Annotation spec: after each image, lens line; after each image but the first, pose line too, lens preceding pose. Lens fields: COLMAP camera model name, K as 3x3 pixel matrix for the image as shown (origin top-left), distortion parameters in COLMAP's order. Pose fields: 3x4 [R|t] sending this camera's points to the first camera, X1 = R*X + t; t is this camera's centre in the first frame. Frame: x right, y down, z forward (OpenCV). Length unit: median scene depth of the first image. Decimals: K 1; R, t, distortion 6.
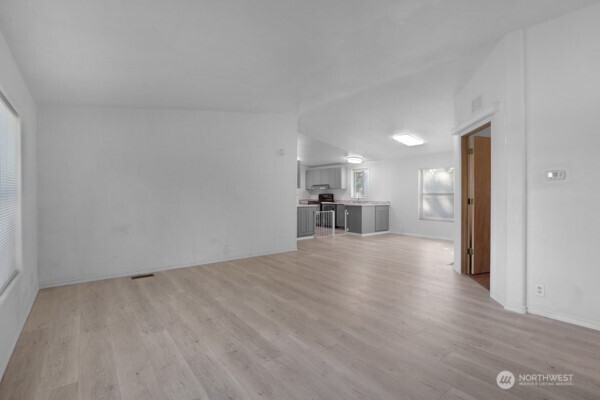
lens RADIAL K [[280.5, 0, 290.3], [0, 280.5, 199.4], [0, 0, 1]] dist [-0.021948, 0.003302]
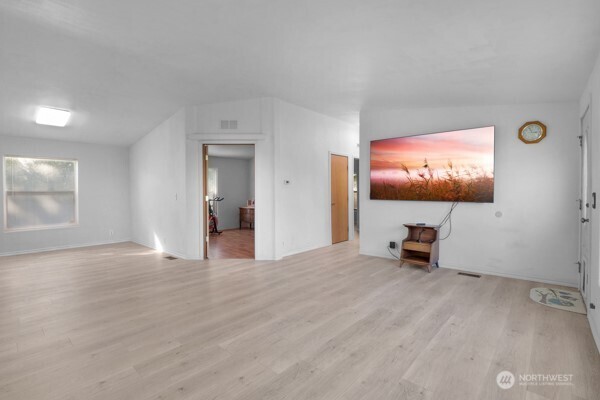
lens RADIAL K [[280.5, 0, 302.3], [0, 280.5, 202.4], [0, 0, 1]] dist [-0.021948, 0.003302]
pose [[-0.197472, -0.040297, 0.979480, -1.036501], [0.023492, 0.998673, 0.045823, -0.035720], [-0.980027, 0.032058, -0.196263, 1.310490]]
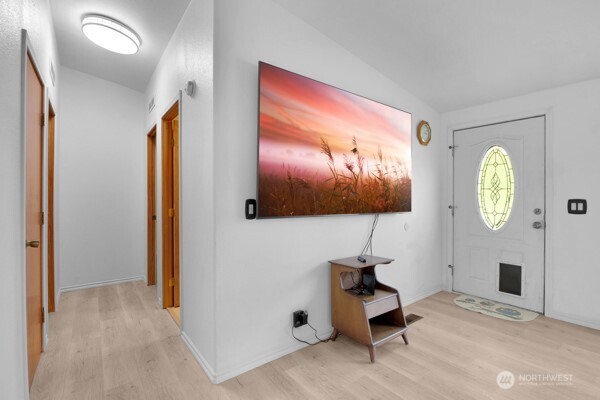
lens RADIAL K [[280.5, 0, 290.4], [0, 280.5, 195.0], [0, 0, 1]] dist [-0.021948, 0.003302]
pose [[-0.999627, -0.000180, 0.027318, 0.716603], [0.000007, 0.999977, 0.006845, -0.018358], [-0.027319, 0.006843, -0.999603, 1.173545]]
